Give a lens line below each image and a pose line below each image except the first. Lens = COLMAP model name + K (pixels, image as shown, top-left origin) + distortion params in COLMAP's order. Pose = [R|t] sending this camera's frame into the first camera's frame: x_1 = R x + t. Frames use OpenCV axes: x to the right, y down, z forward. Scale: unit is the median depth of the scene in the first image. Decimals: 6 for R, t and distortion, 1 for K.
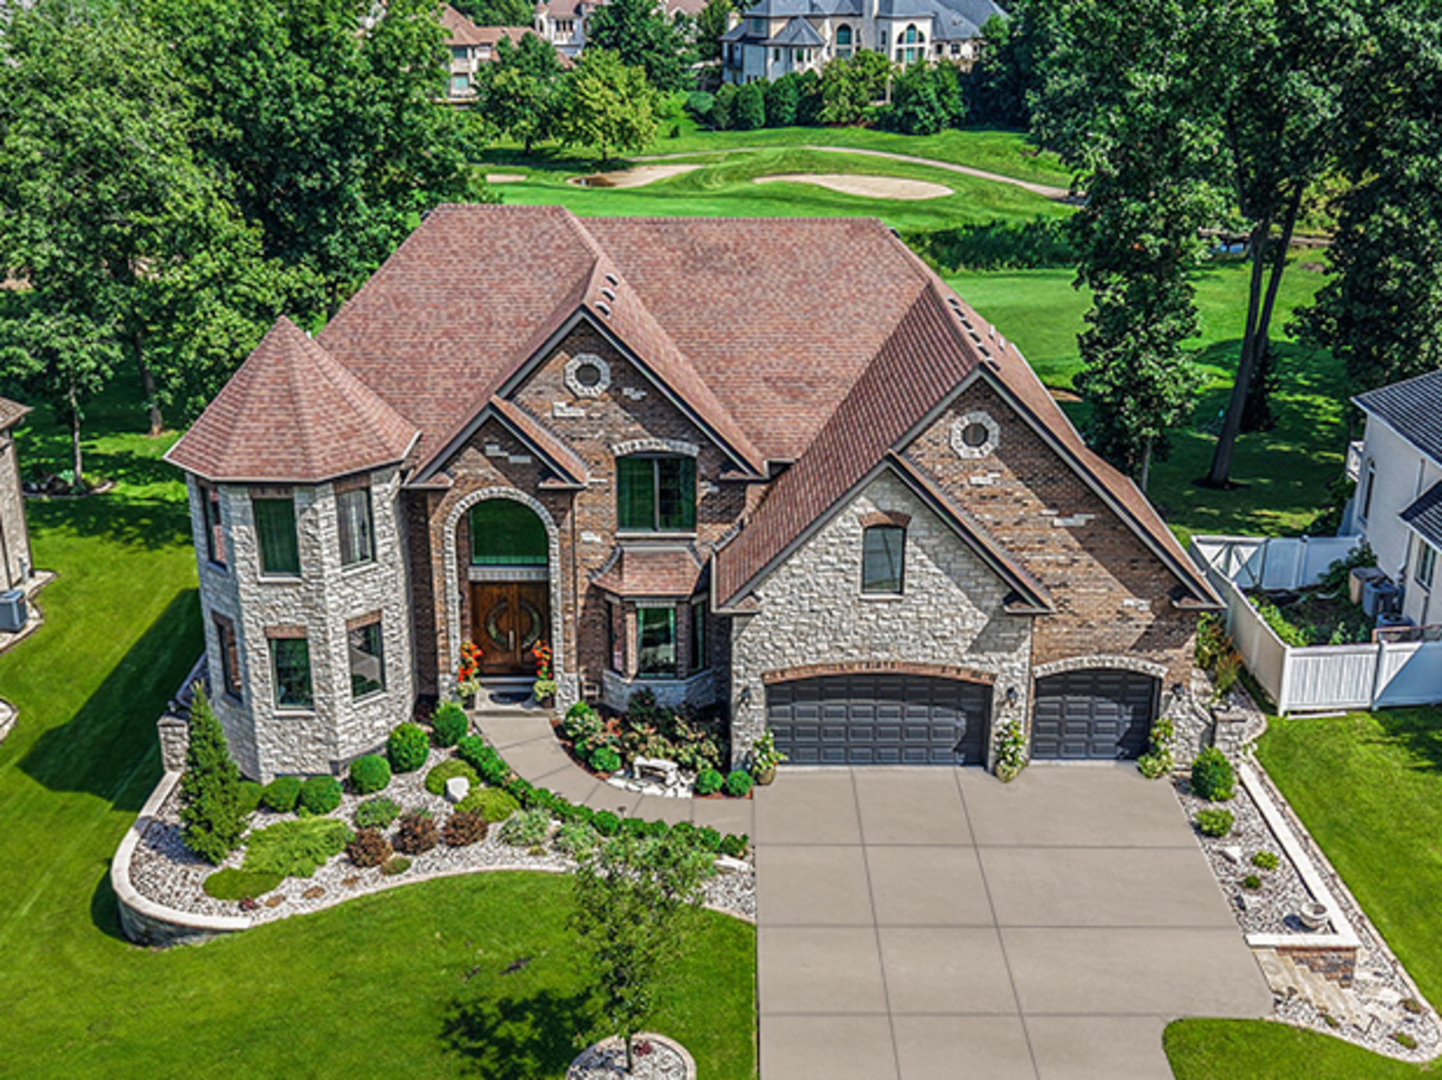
lens RADIAL K [[1576.7, 0, 721.0], [0, 1576.7, 540.0], [0, 0, 1]] dist [0.078511, -0.154324]
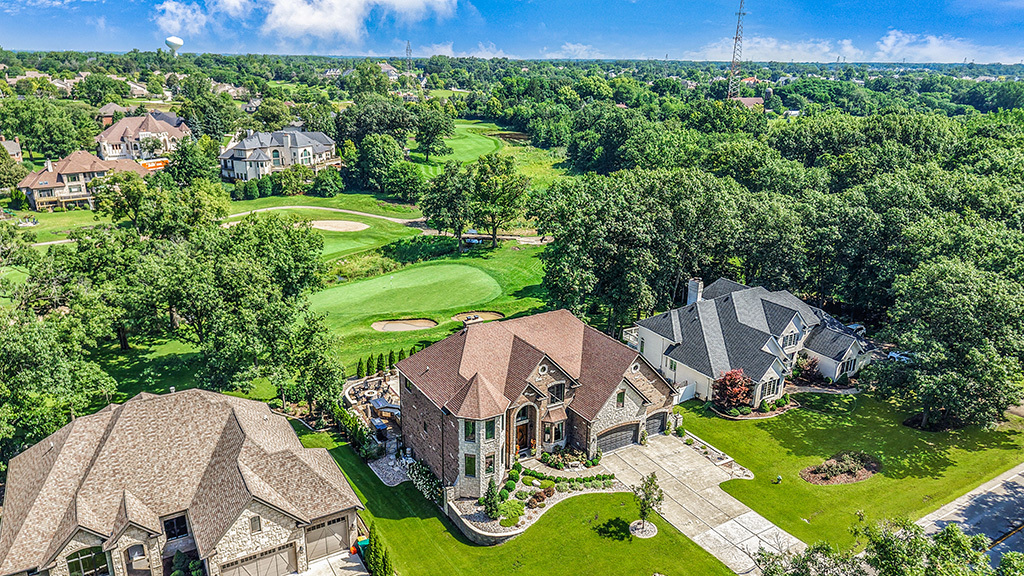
lens RADIAL K [[703.4, 0, 506.0], [0, 703.4, 274.0], [0, 0, 1]] dist [0.000840, -0.003931]
pose [[0.862565, -0.139689, 0.486280, -0.976067], [0.171685, 0.984915, -0.021609, -0.315014], [-0.475926, 0.102126, 0.873536, -0.507980]]
